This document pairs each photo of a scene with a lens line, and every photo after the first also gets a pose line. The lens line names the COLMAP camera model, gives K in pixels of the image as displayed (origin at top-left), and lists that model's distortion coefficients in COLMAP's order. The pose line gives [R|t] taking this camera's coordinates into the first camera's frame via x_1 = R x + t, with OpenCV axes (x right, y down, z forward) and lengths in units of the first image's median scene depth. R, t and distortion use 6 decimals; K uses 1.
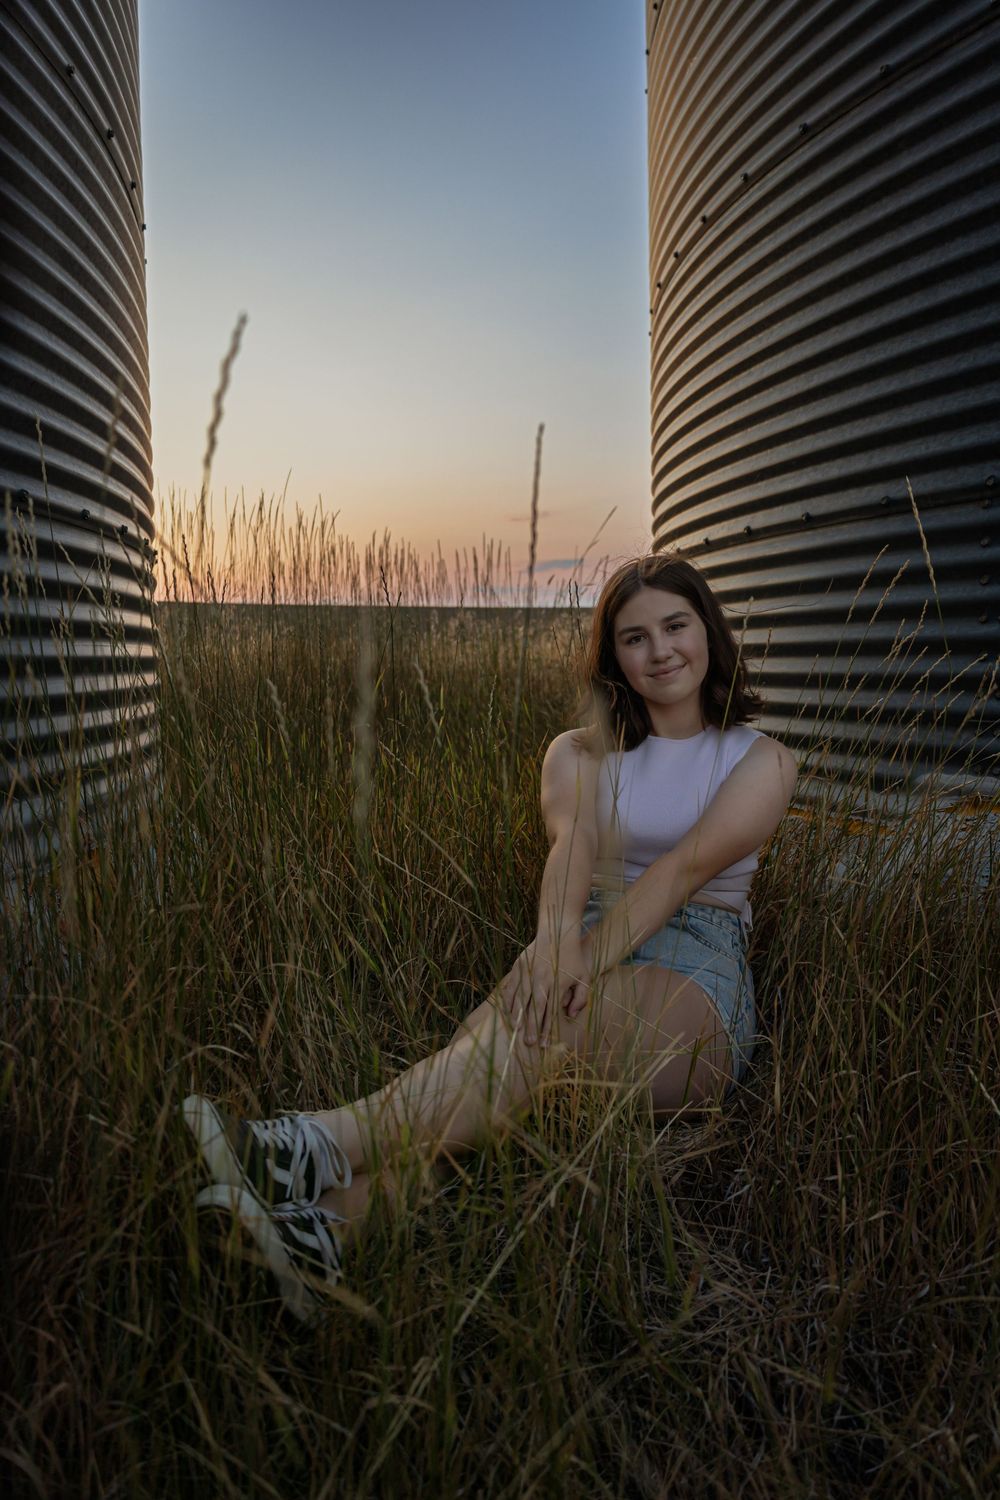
lens RADIAL K [[1110.6, 0, 498.5], [0, 1110.6, 746.9], [0, 0, 1]] dist [-0.002320, 0.000418]
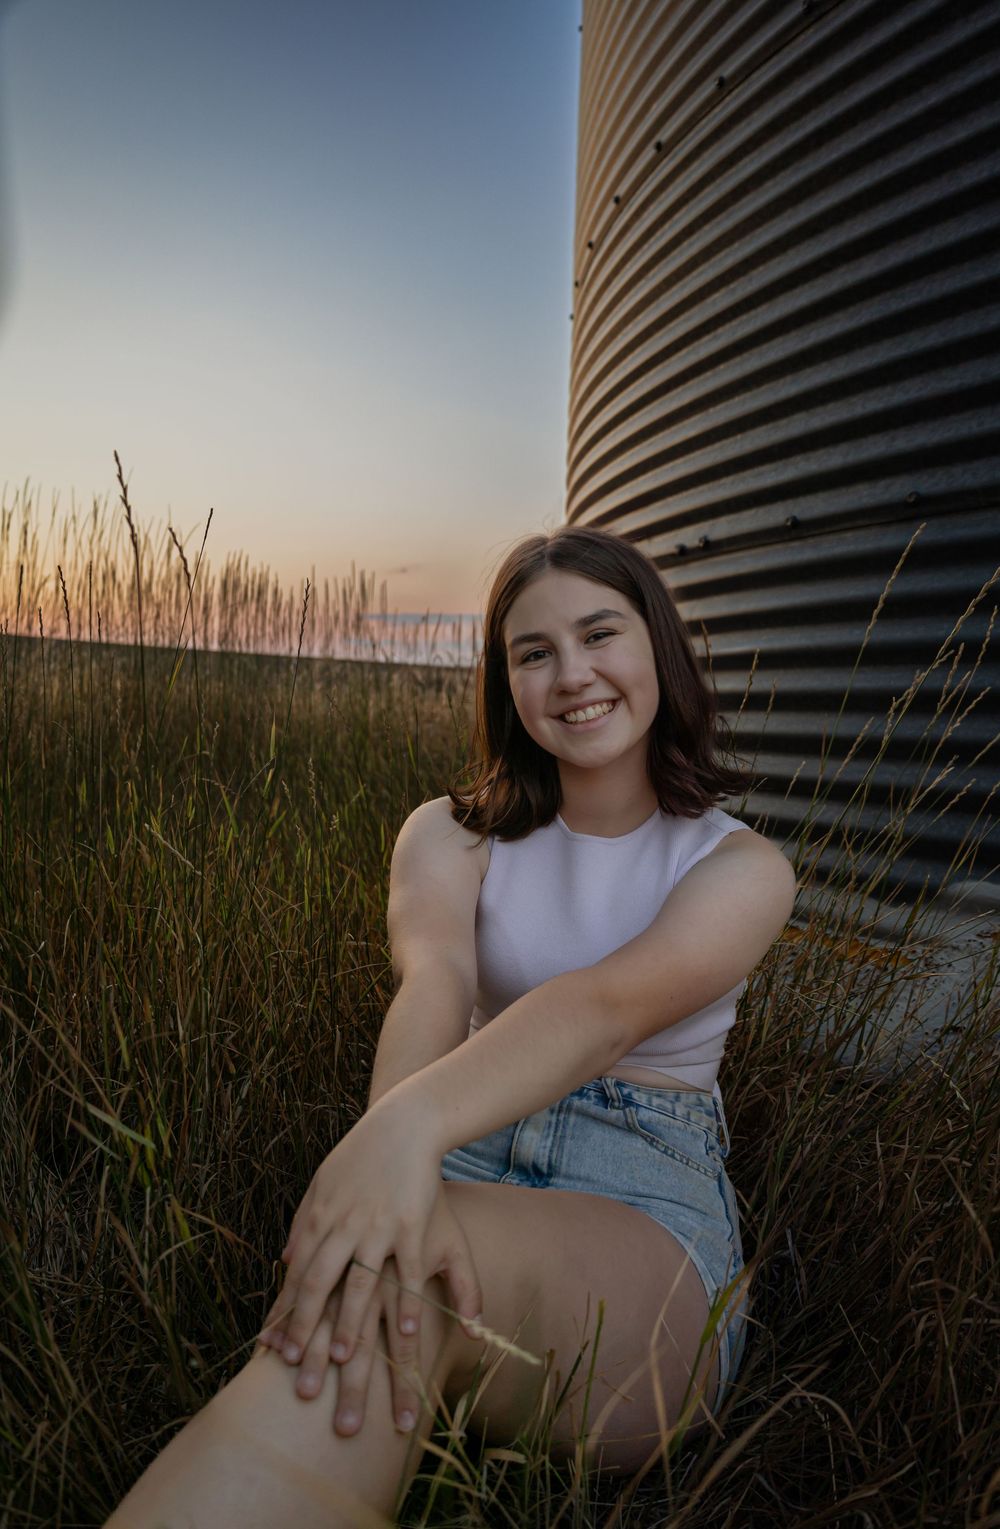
lens RADIAL K [[1168.0, 0, 508.2], [0, 1168.0, 756.4], [0, 0, 1]] dist [-0.045131, 0.003901]
pose [[0.990977, 0.054770, 0.122332, 0.008147], [-0.047177, 0.996826, -0.064130, 0.003281], [-0.125457, 0.057780, 0.990415, 0.278573]]
